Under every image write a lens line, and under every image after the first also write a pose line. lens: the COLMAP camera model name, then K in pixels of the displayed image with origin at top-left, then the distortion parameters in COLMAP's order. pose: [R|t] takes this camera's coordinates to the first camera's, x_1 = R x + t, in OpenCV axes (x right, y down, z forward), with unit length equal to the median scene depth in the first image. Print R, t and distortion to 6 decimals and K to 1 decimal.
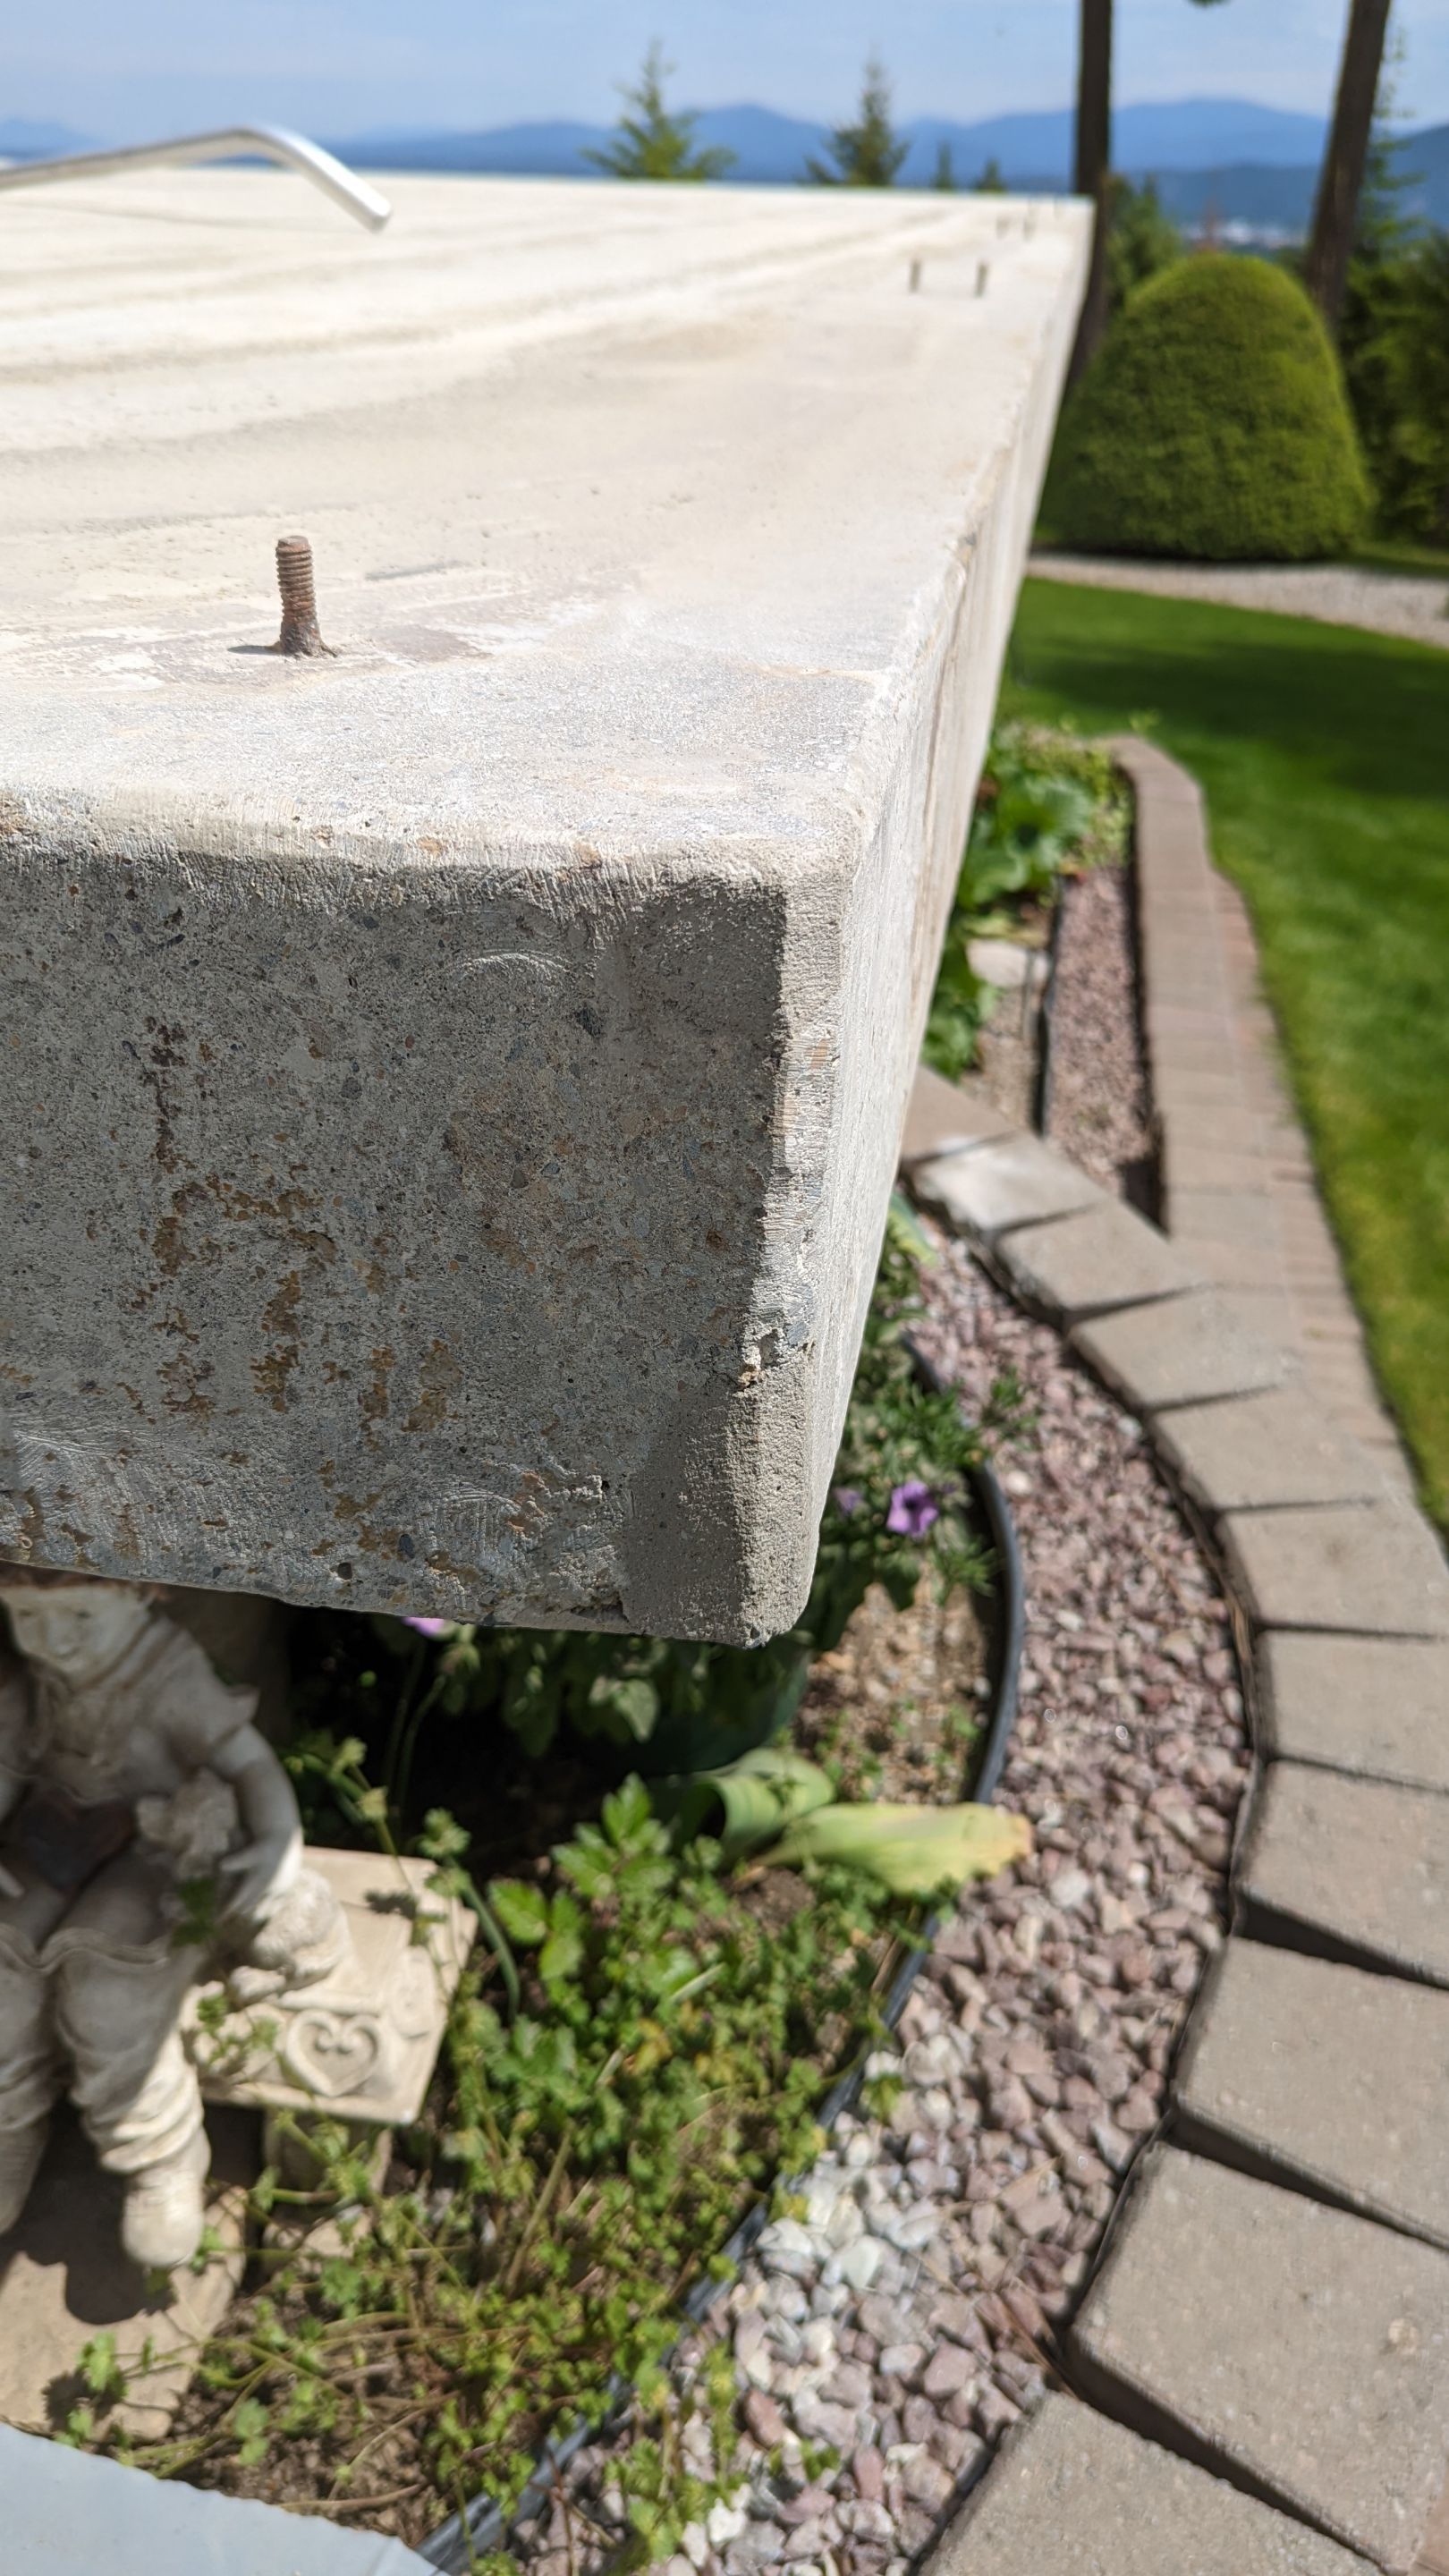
lens RADIAL K [[1871.9, 0, 723.3], [0, 1871.9, 1211.7], [0, 0, 1]] dist [0.010417, -0.001178]
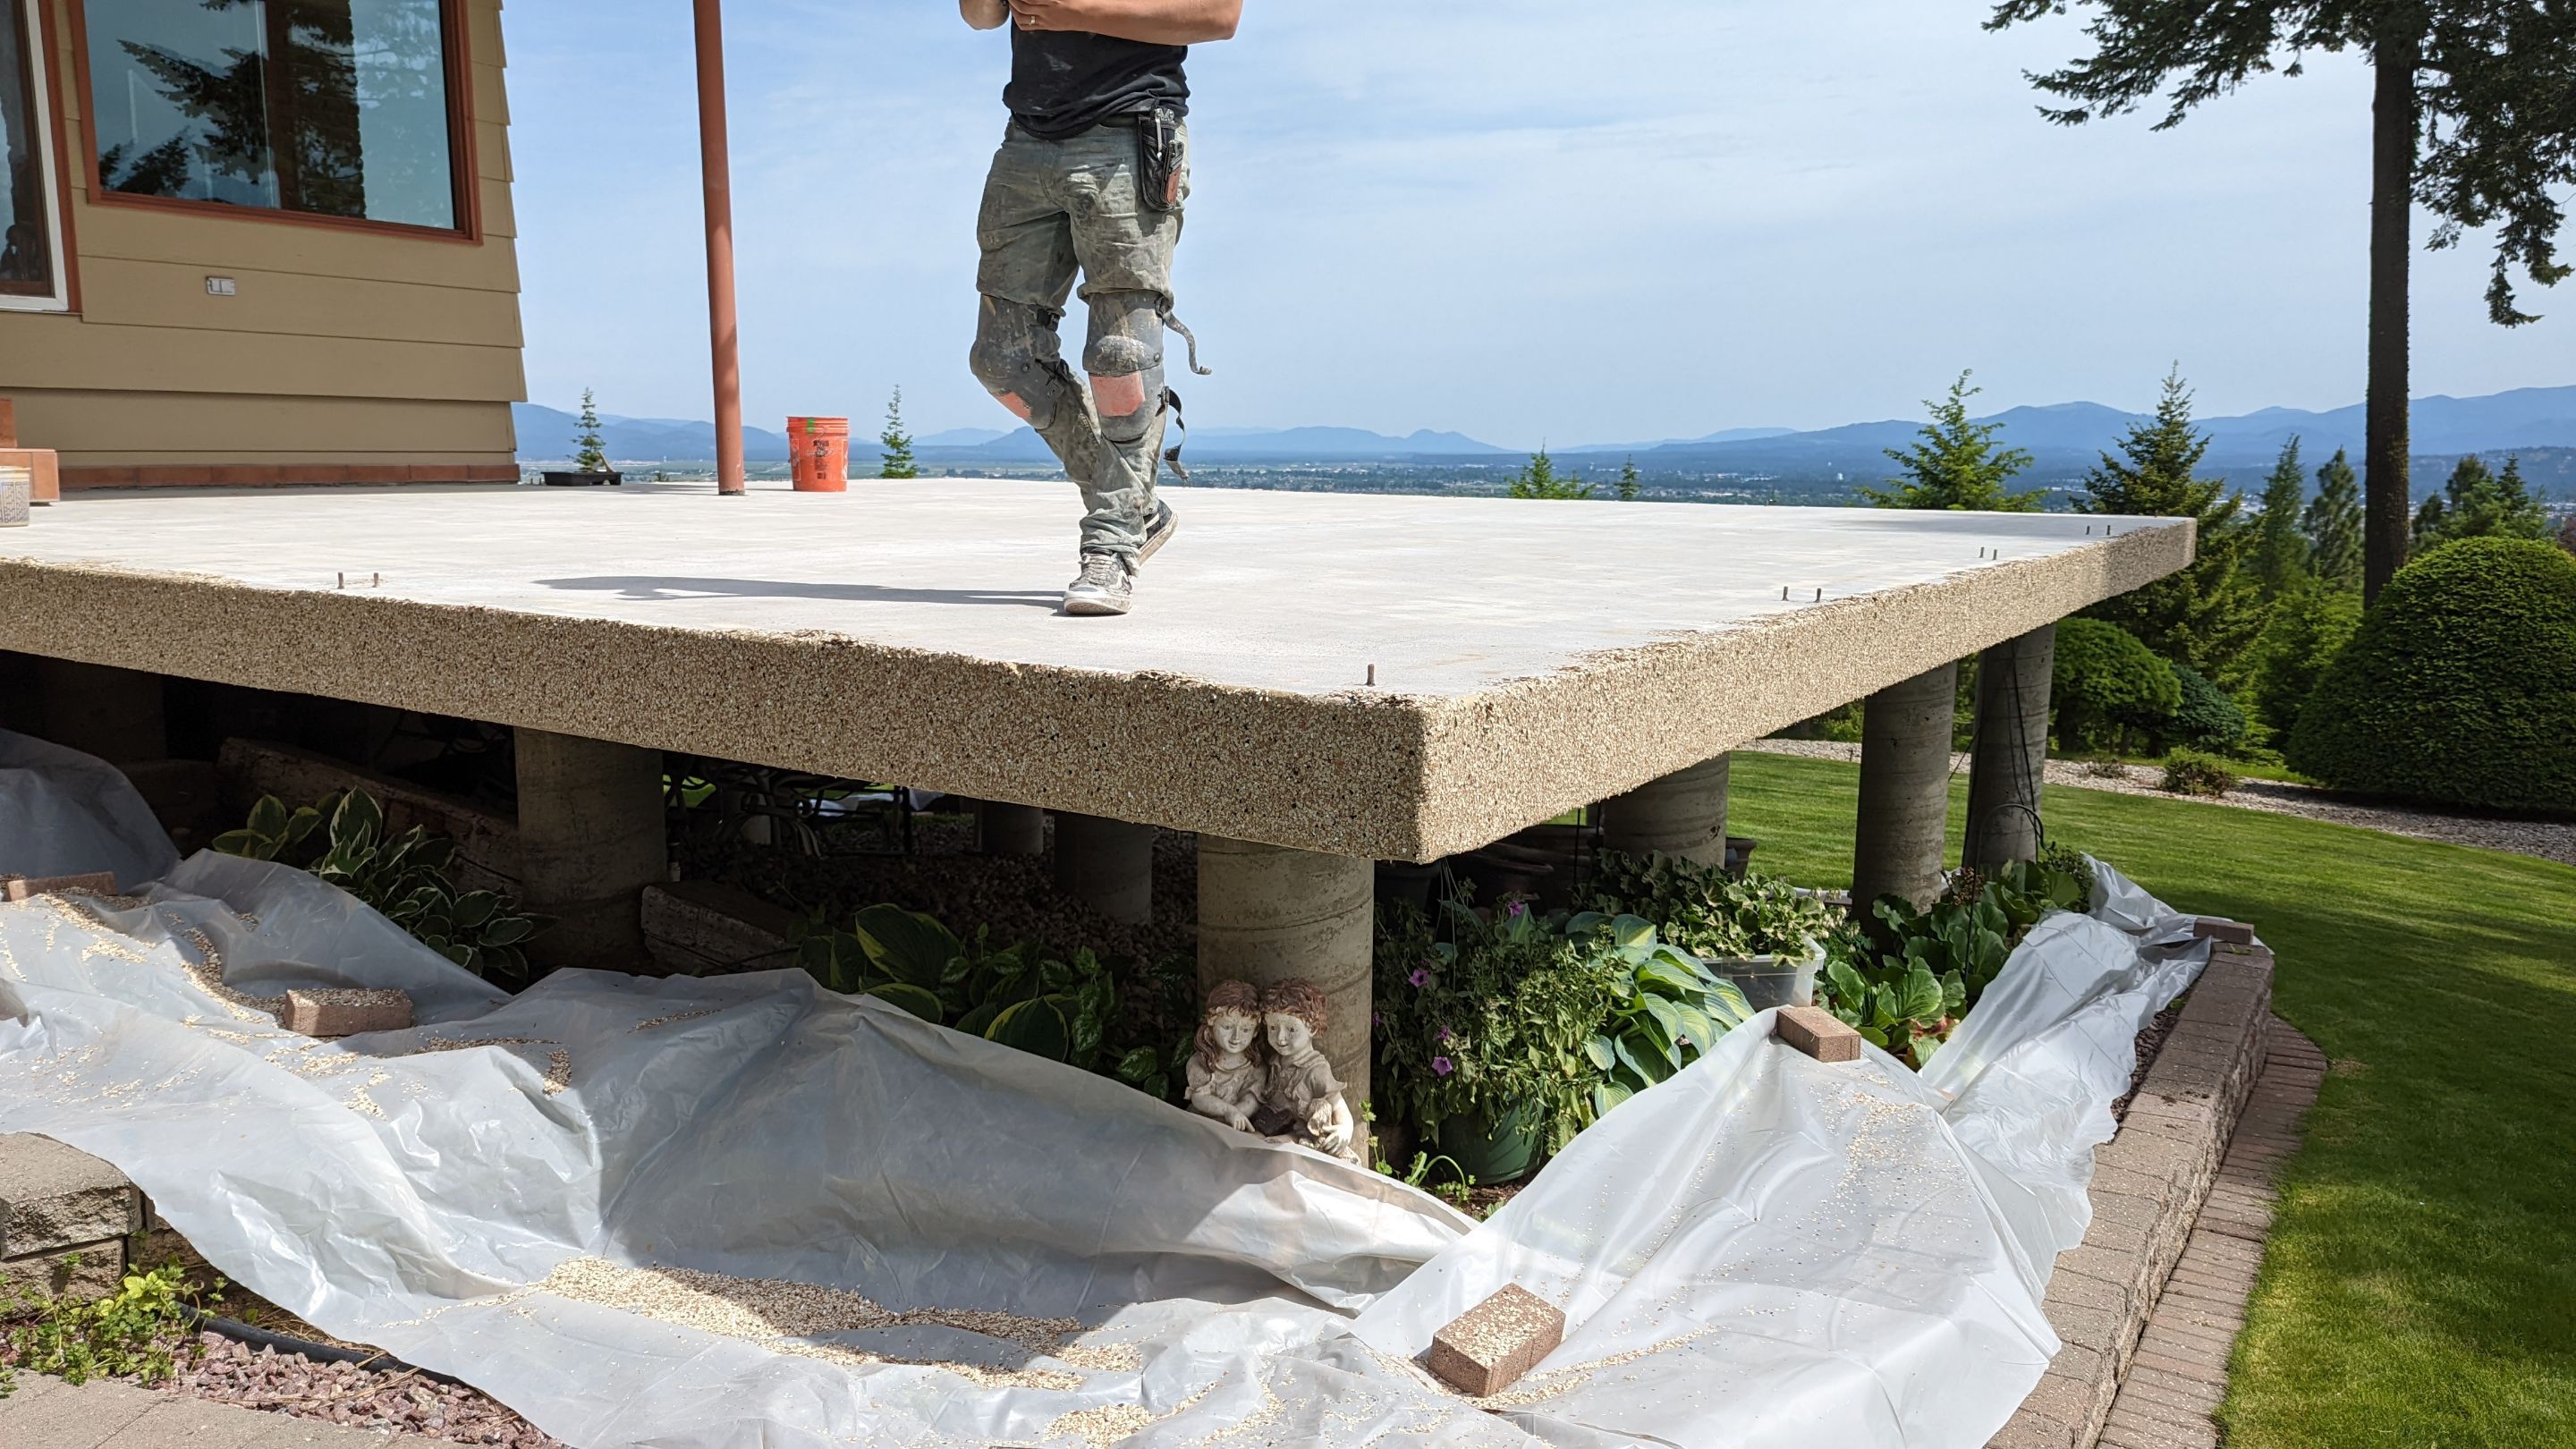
lens RADIAL K [[1833.2, 0, 1291.2], [0, 1833.2, 733.6], [0, 0, 1]] dist [0.074056, -0.065921]
pose [[0.925563, 0.042392, -0.376212, 0.682720], [-0.172665, 0.931613, -0.319818, 0.688976], [0.336926, 0.360970, 0.869587, -1.588527]]
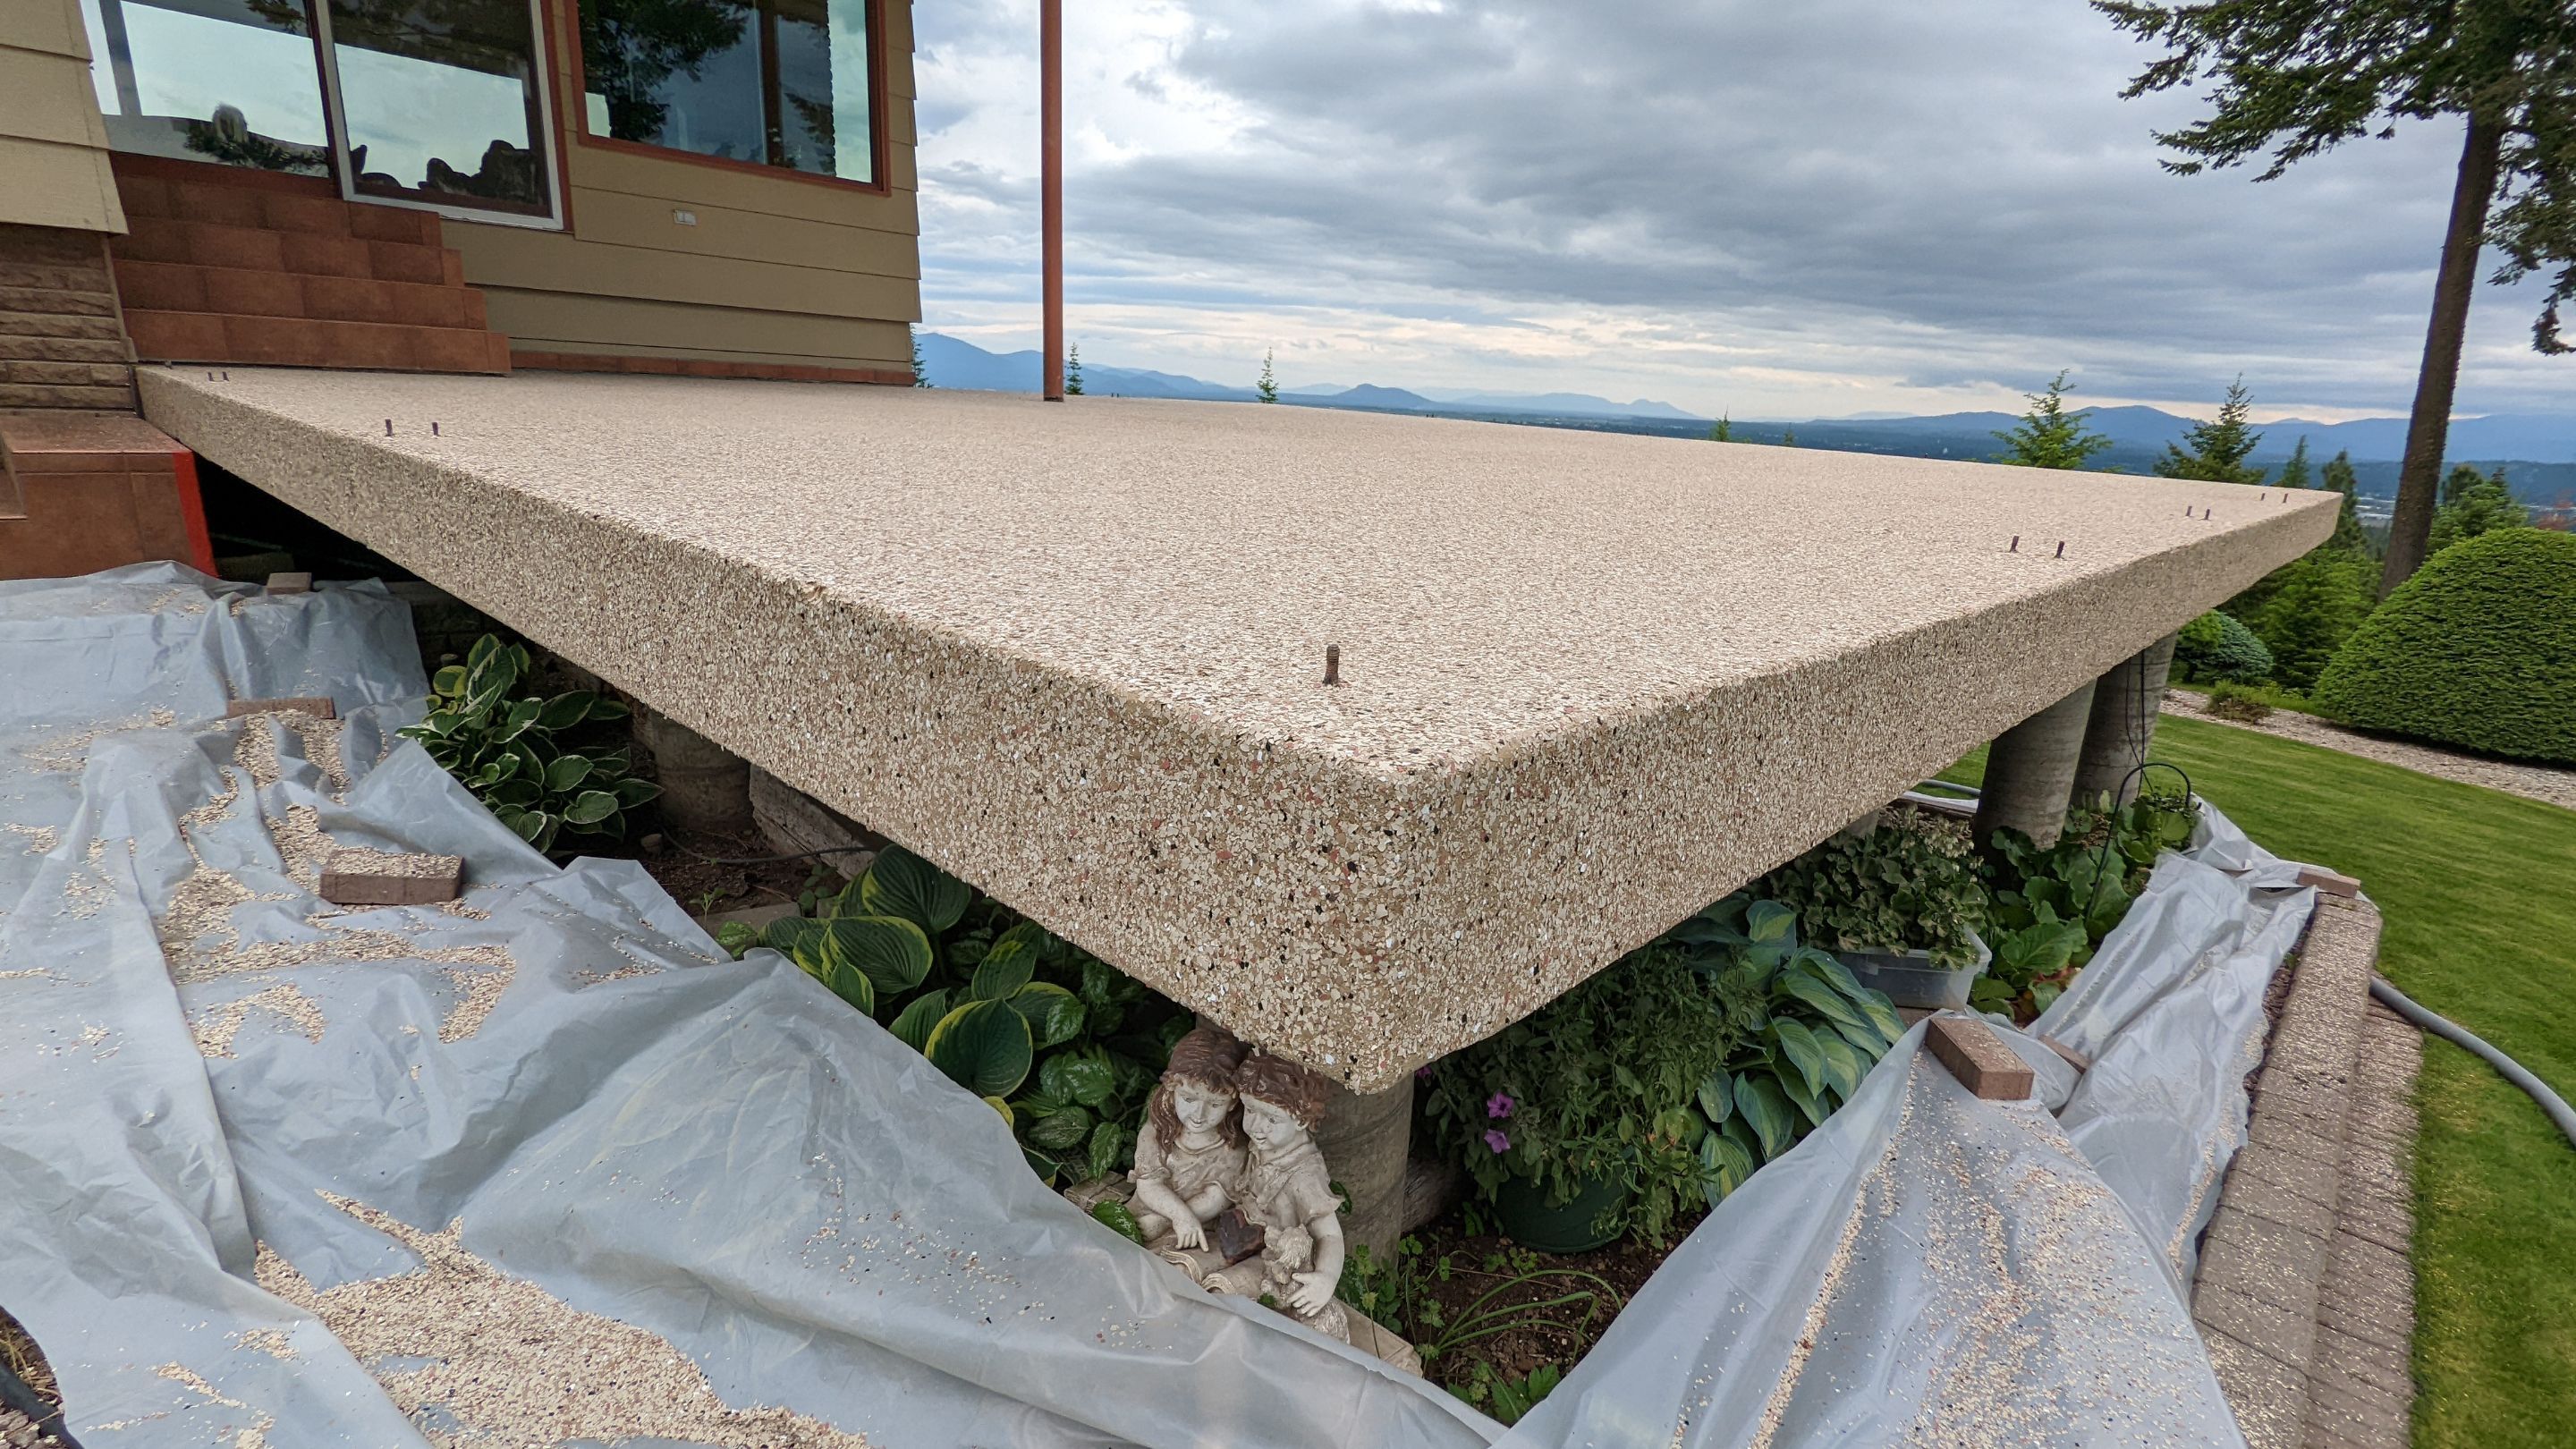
lens RADIAL K [[1224.9, 0, 1327.0], [0, 1224.9, 722.2], [0, 0, 1]] dist [0.001205, 0.001823]
pose [[0.846832, 0.161621, -0.506709, 0.306476], [-0.291821, 0.937691, -0.188615, 0.043493], [0.444652, 0.307593, 0.841232, -0.220021]]
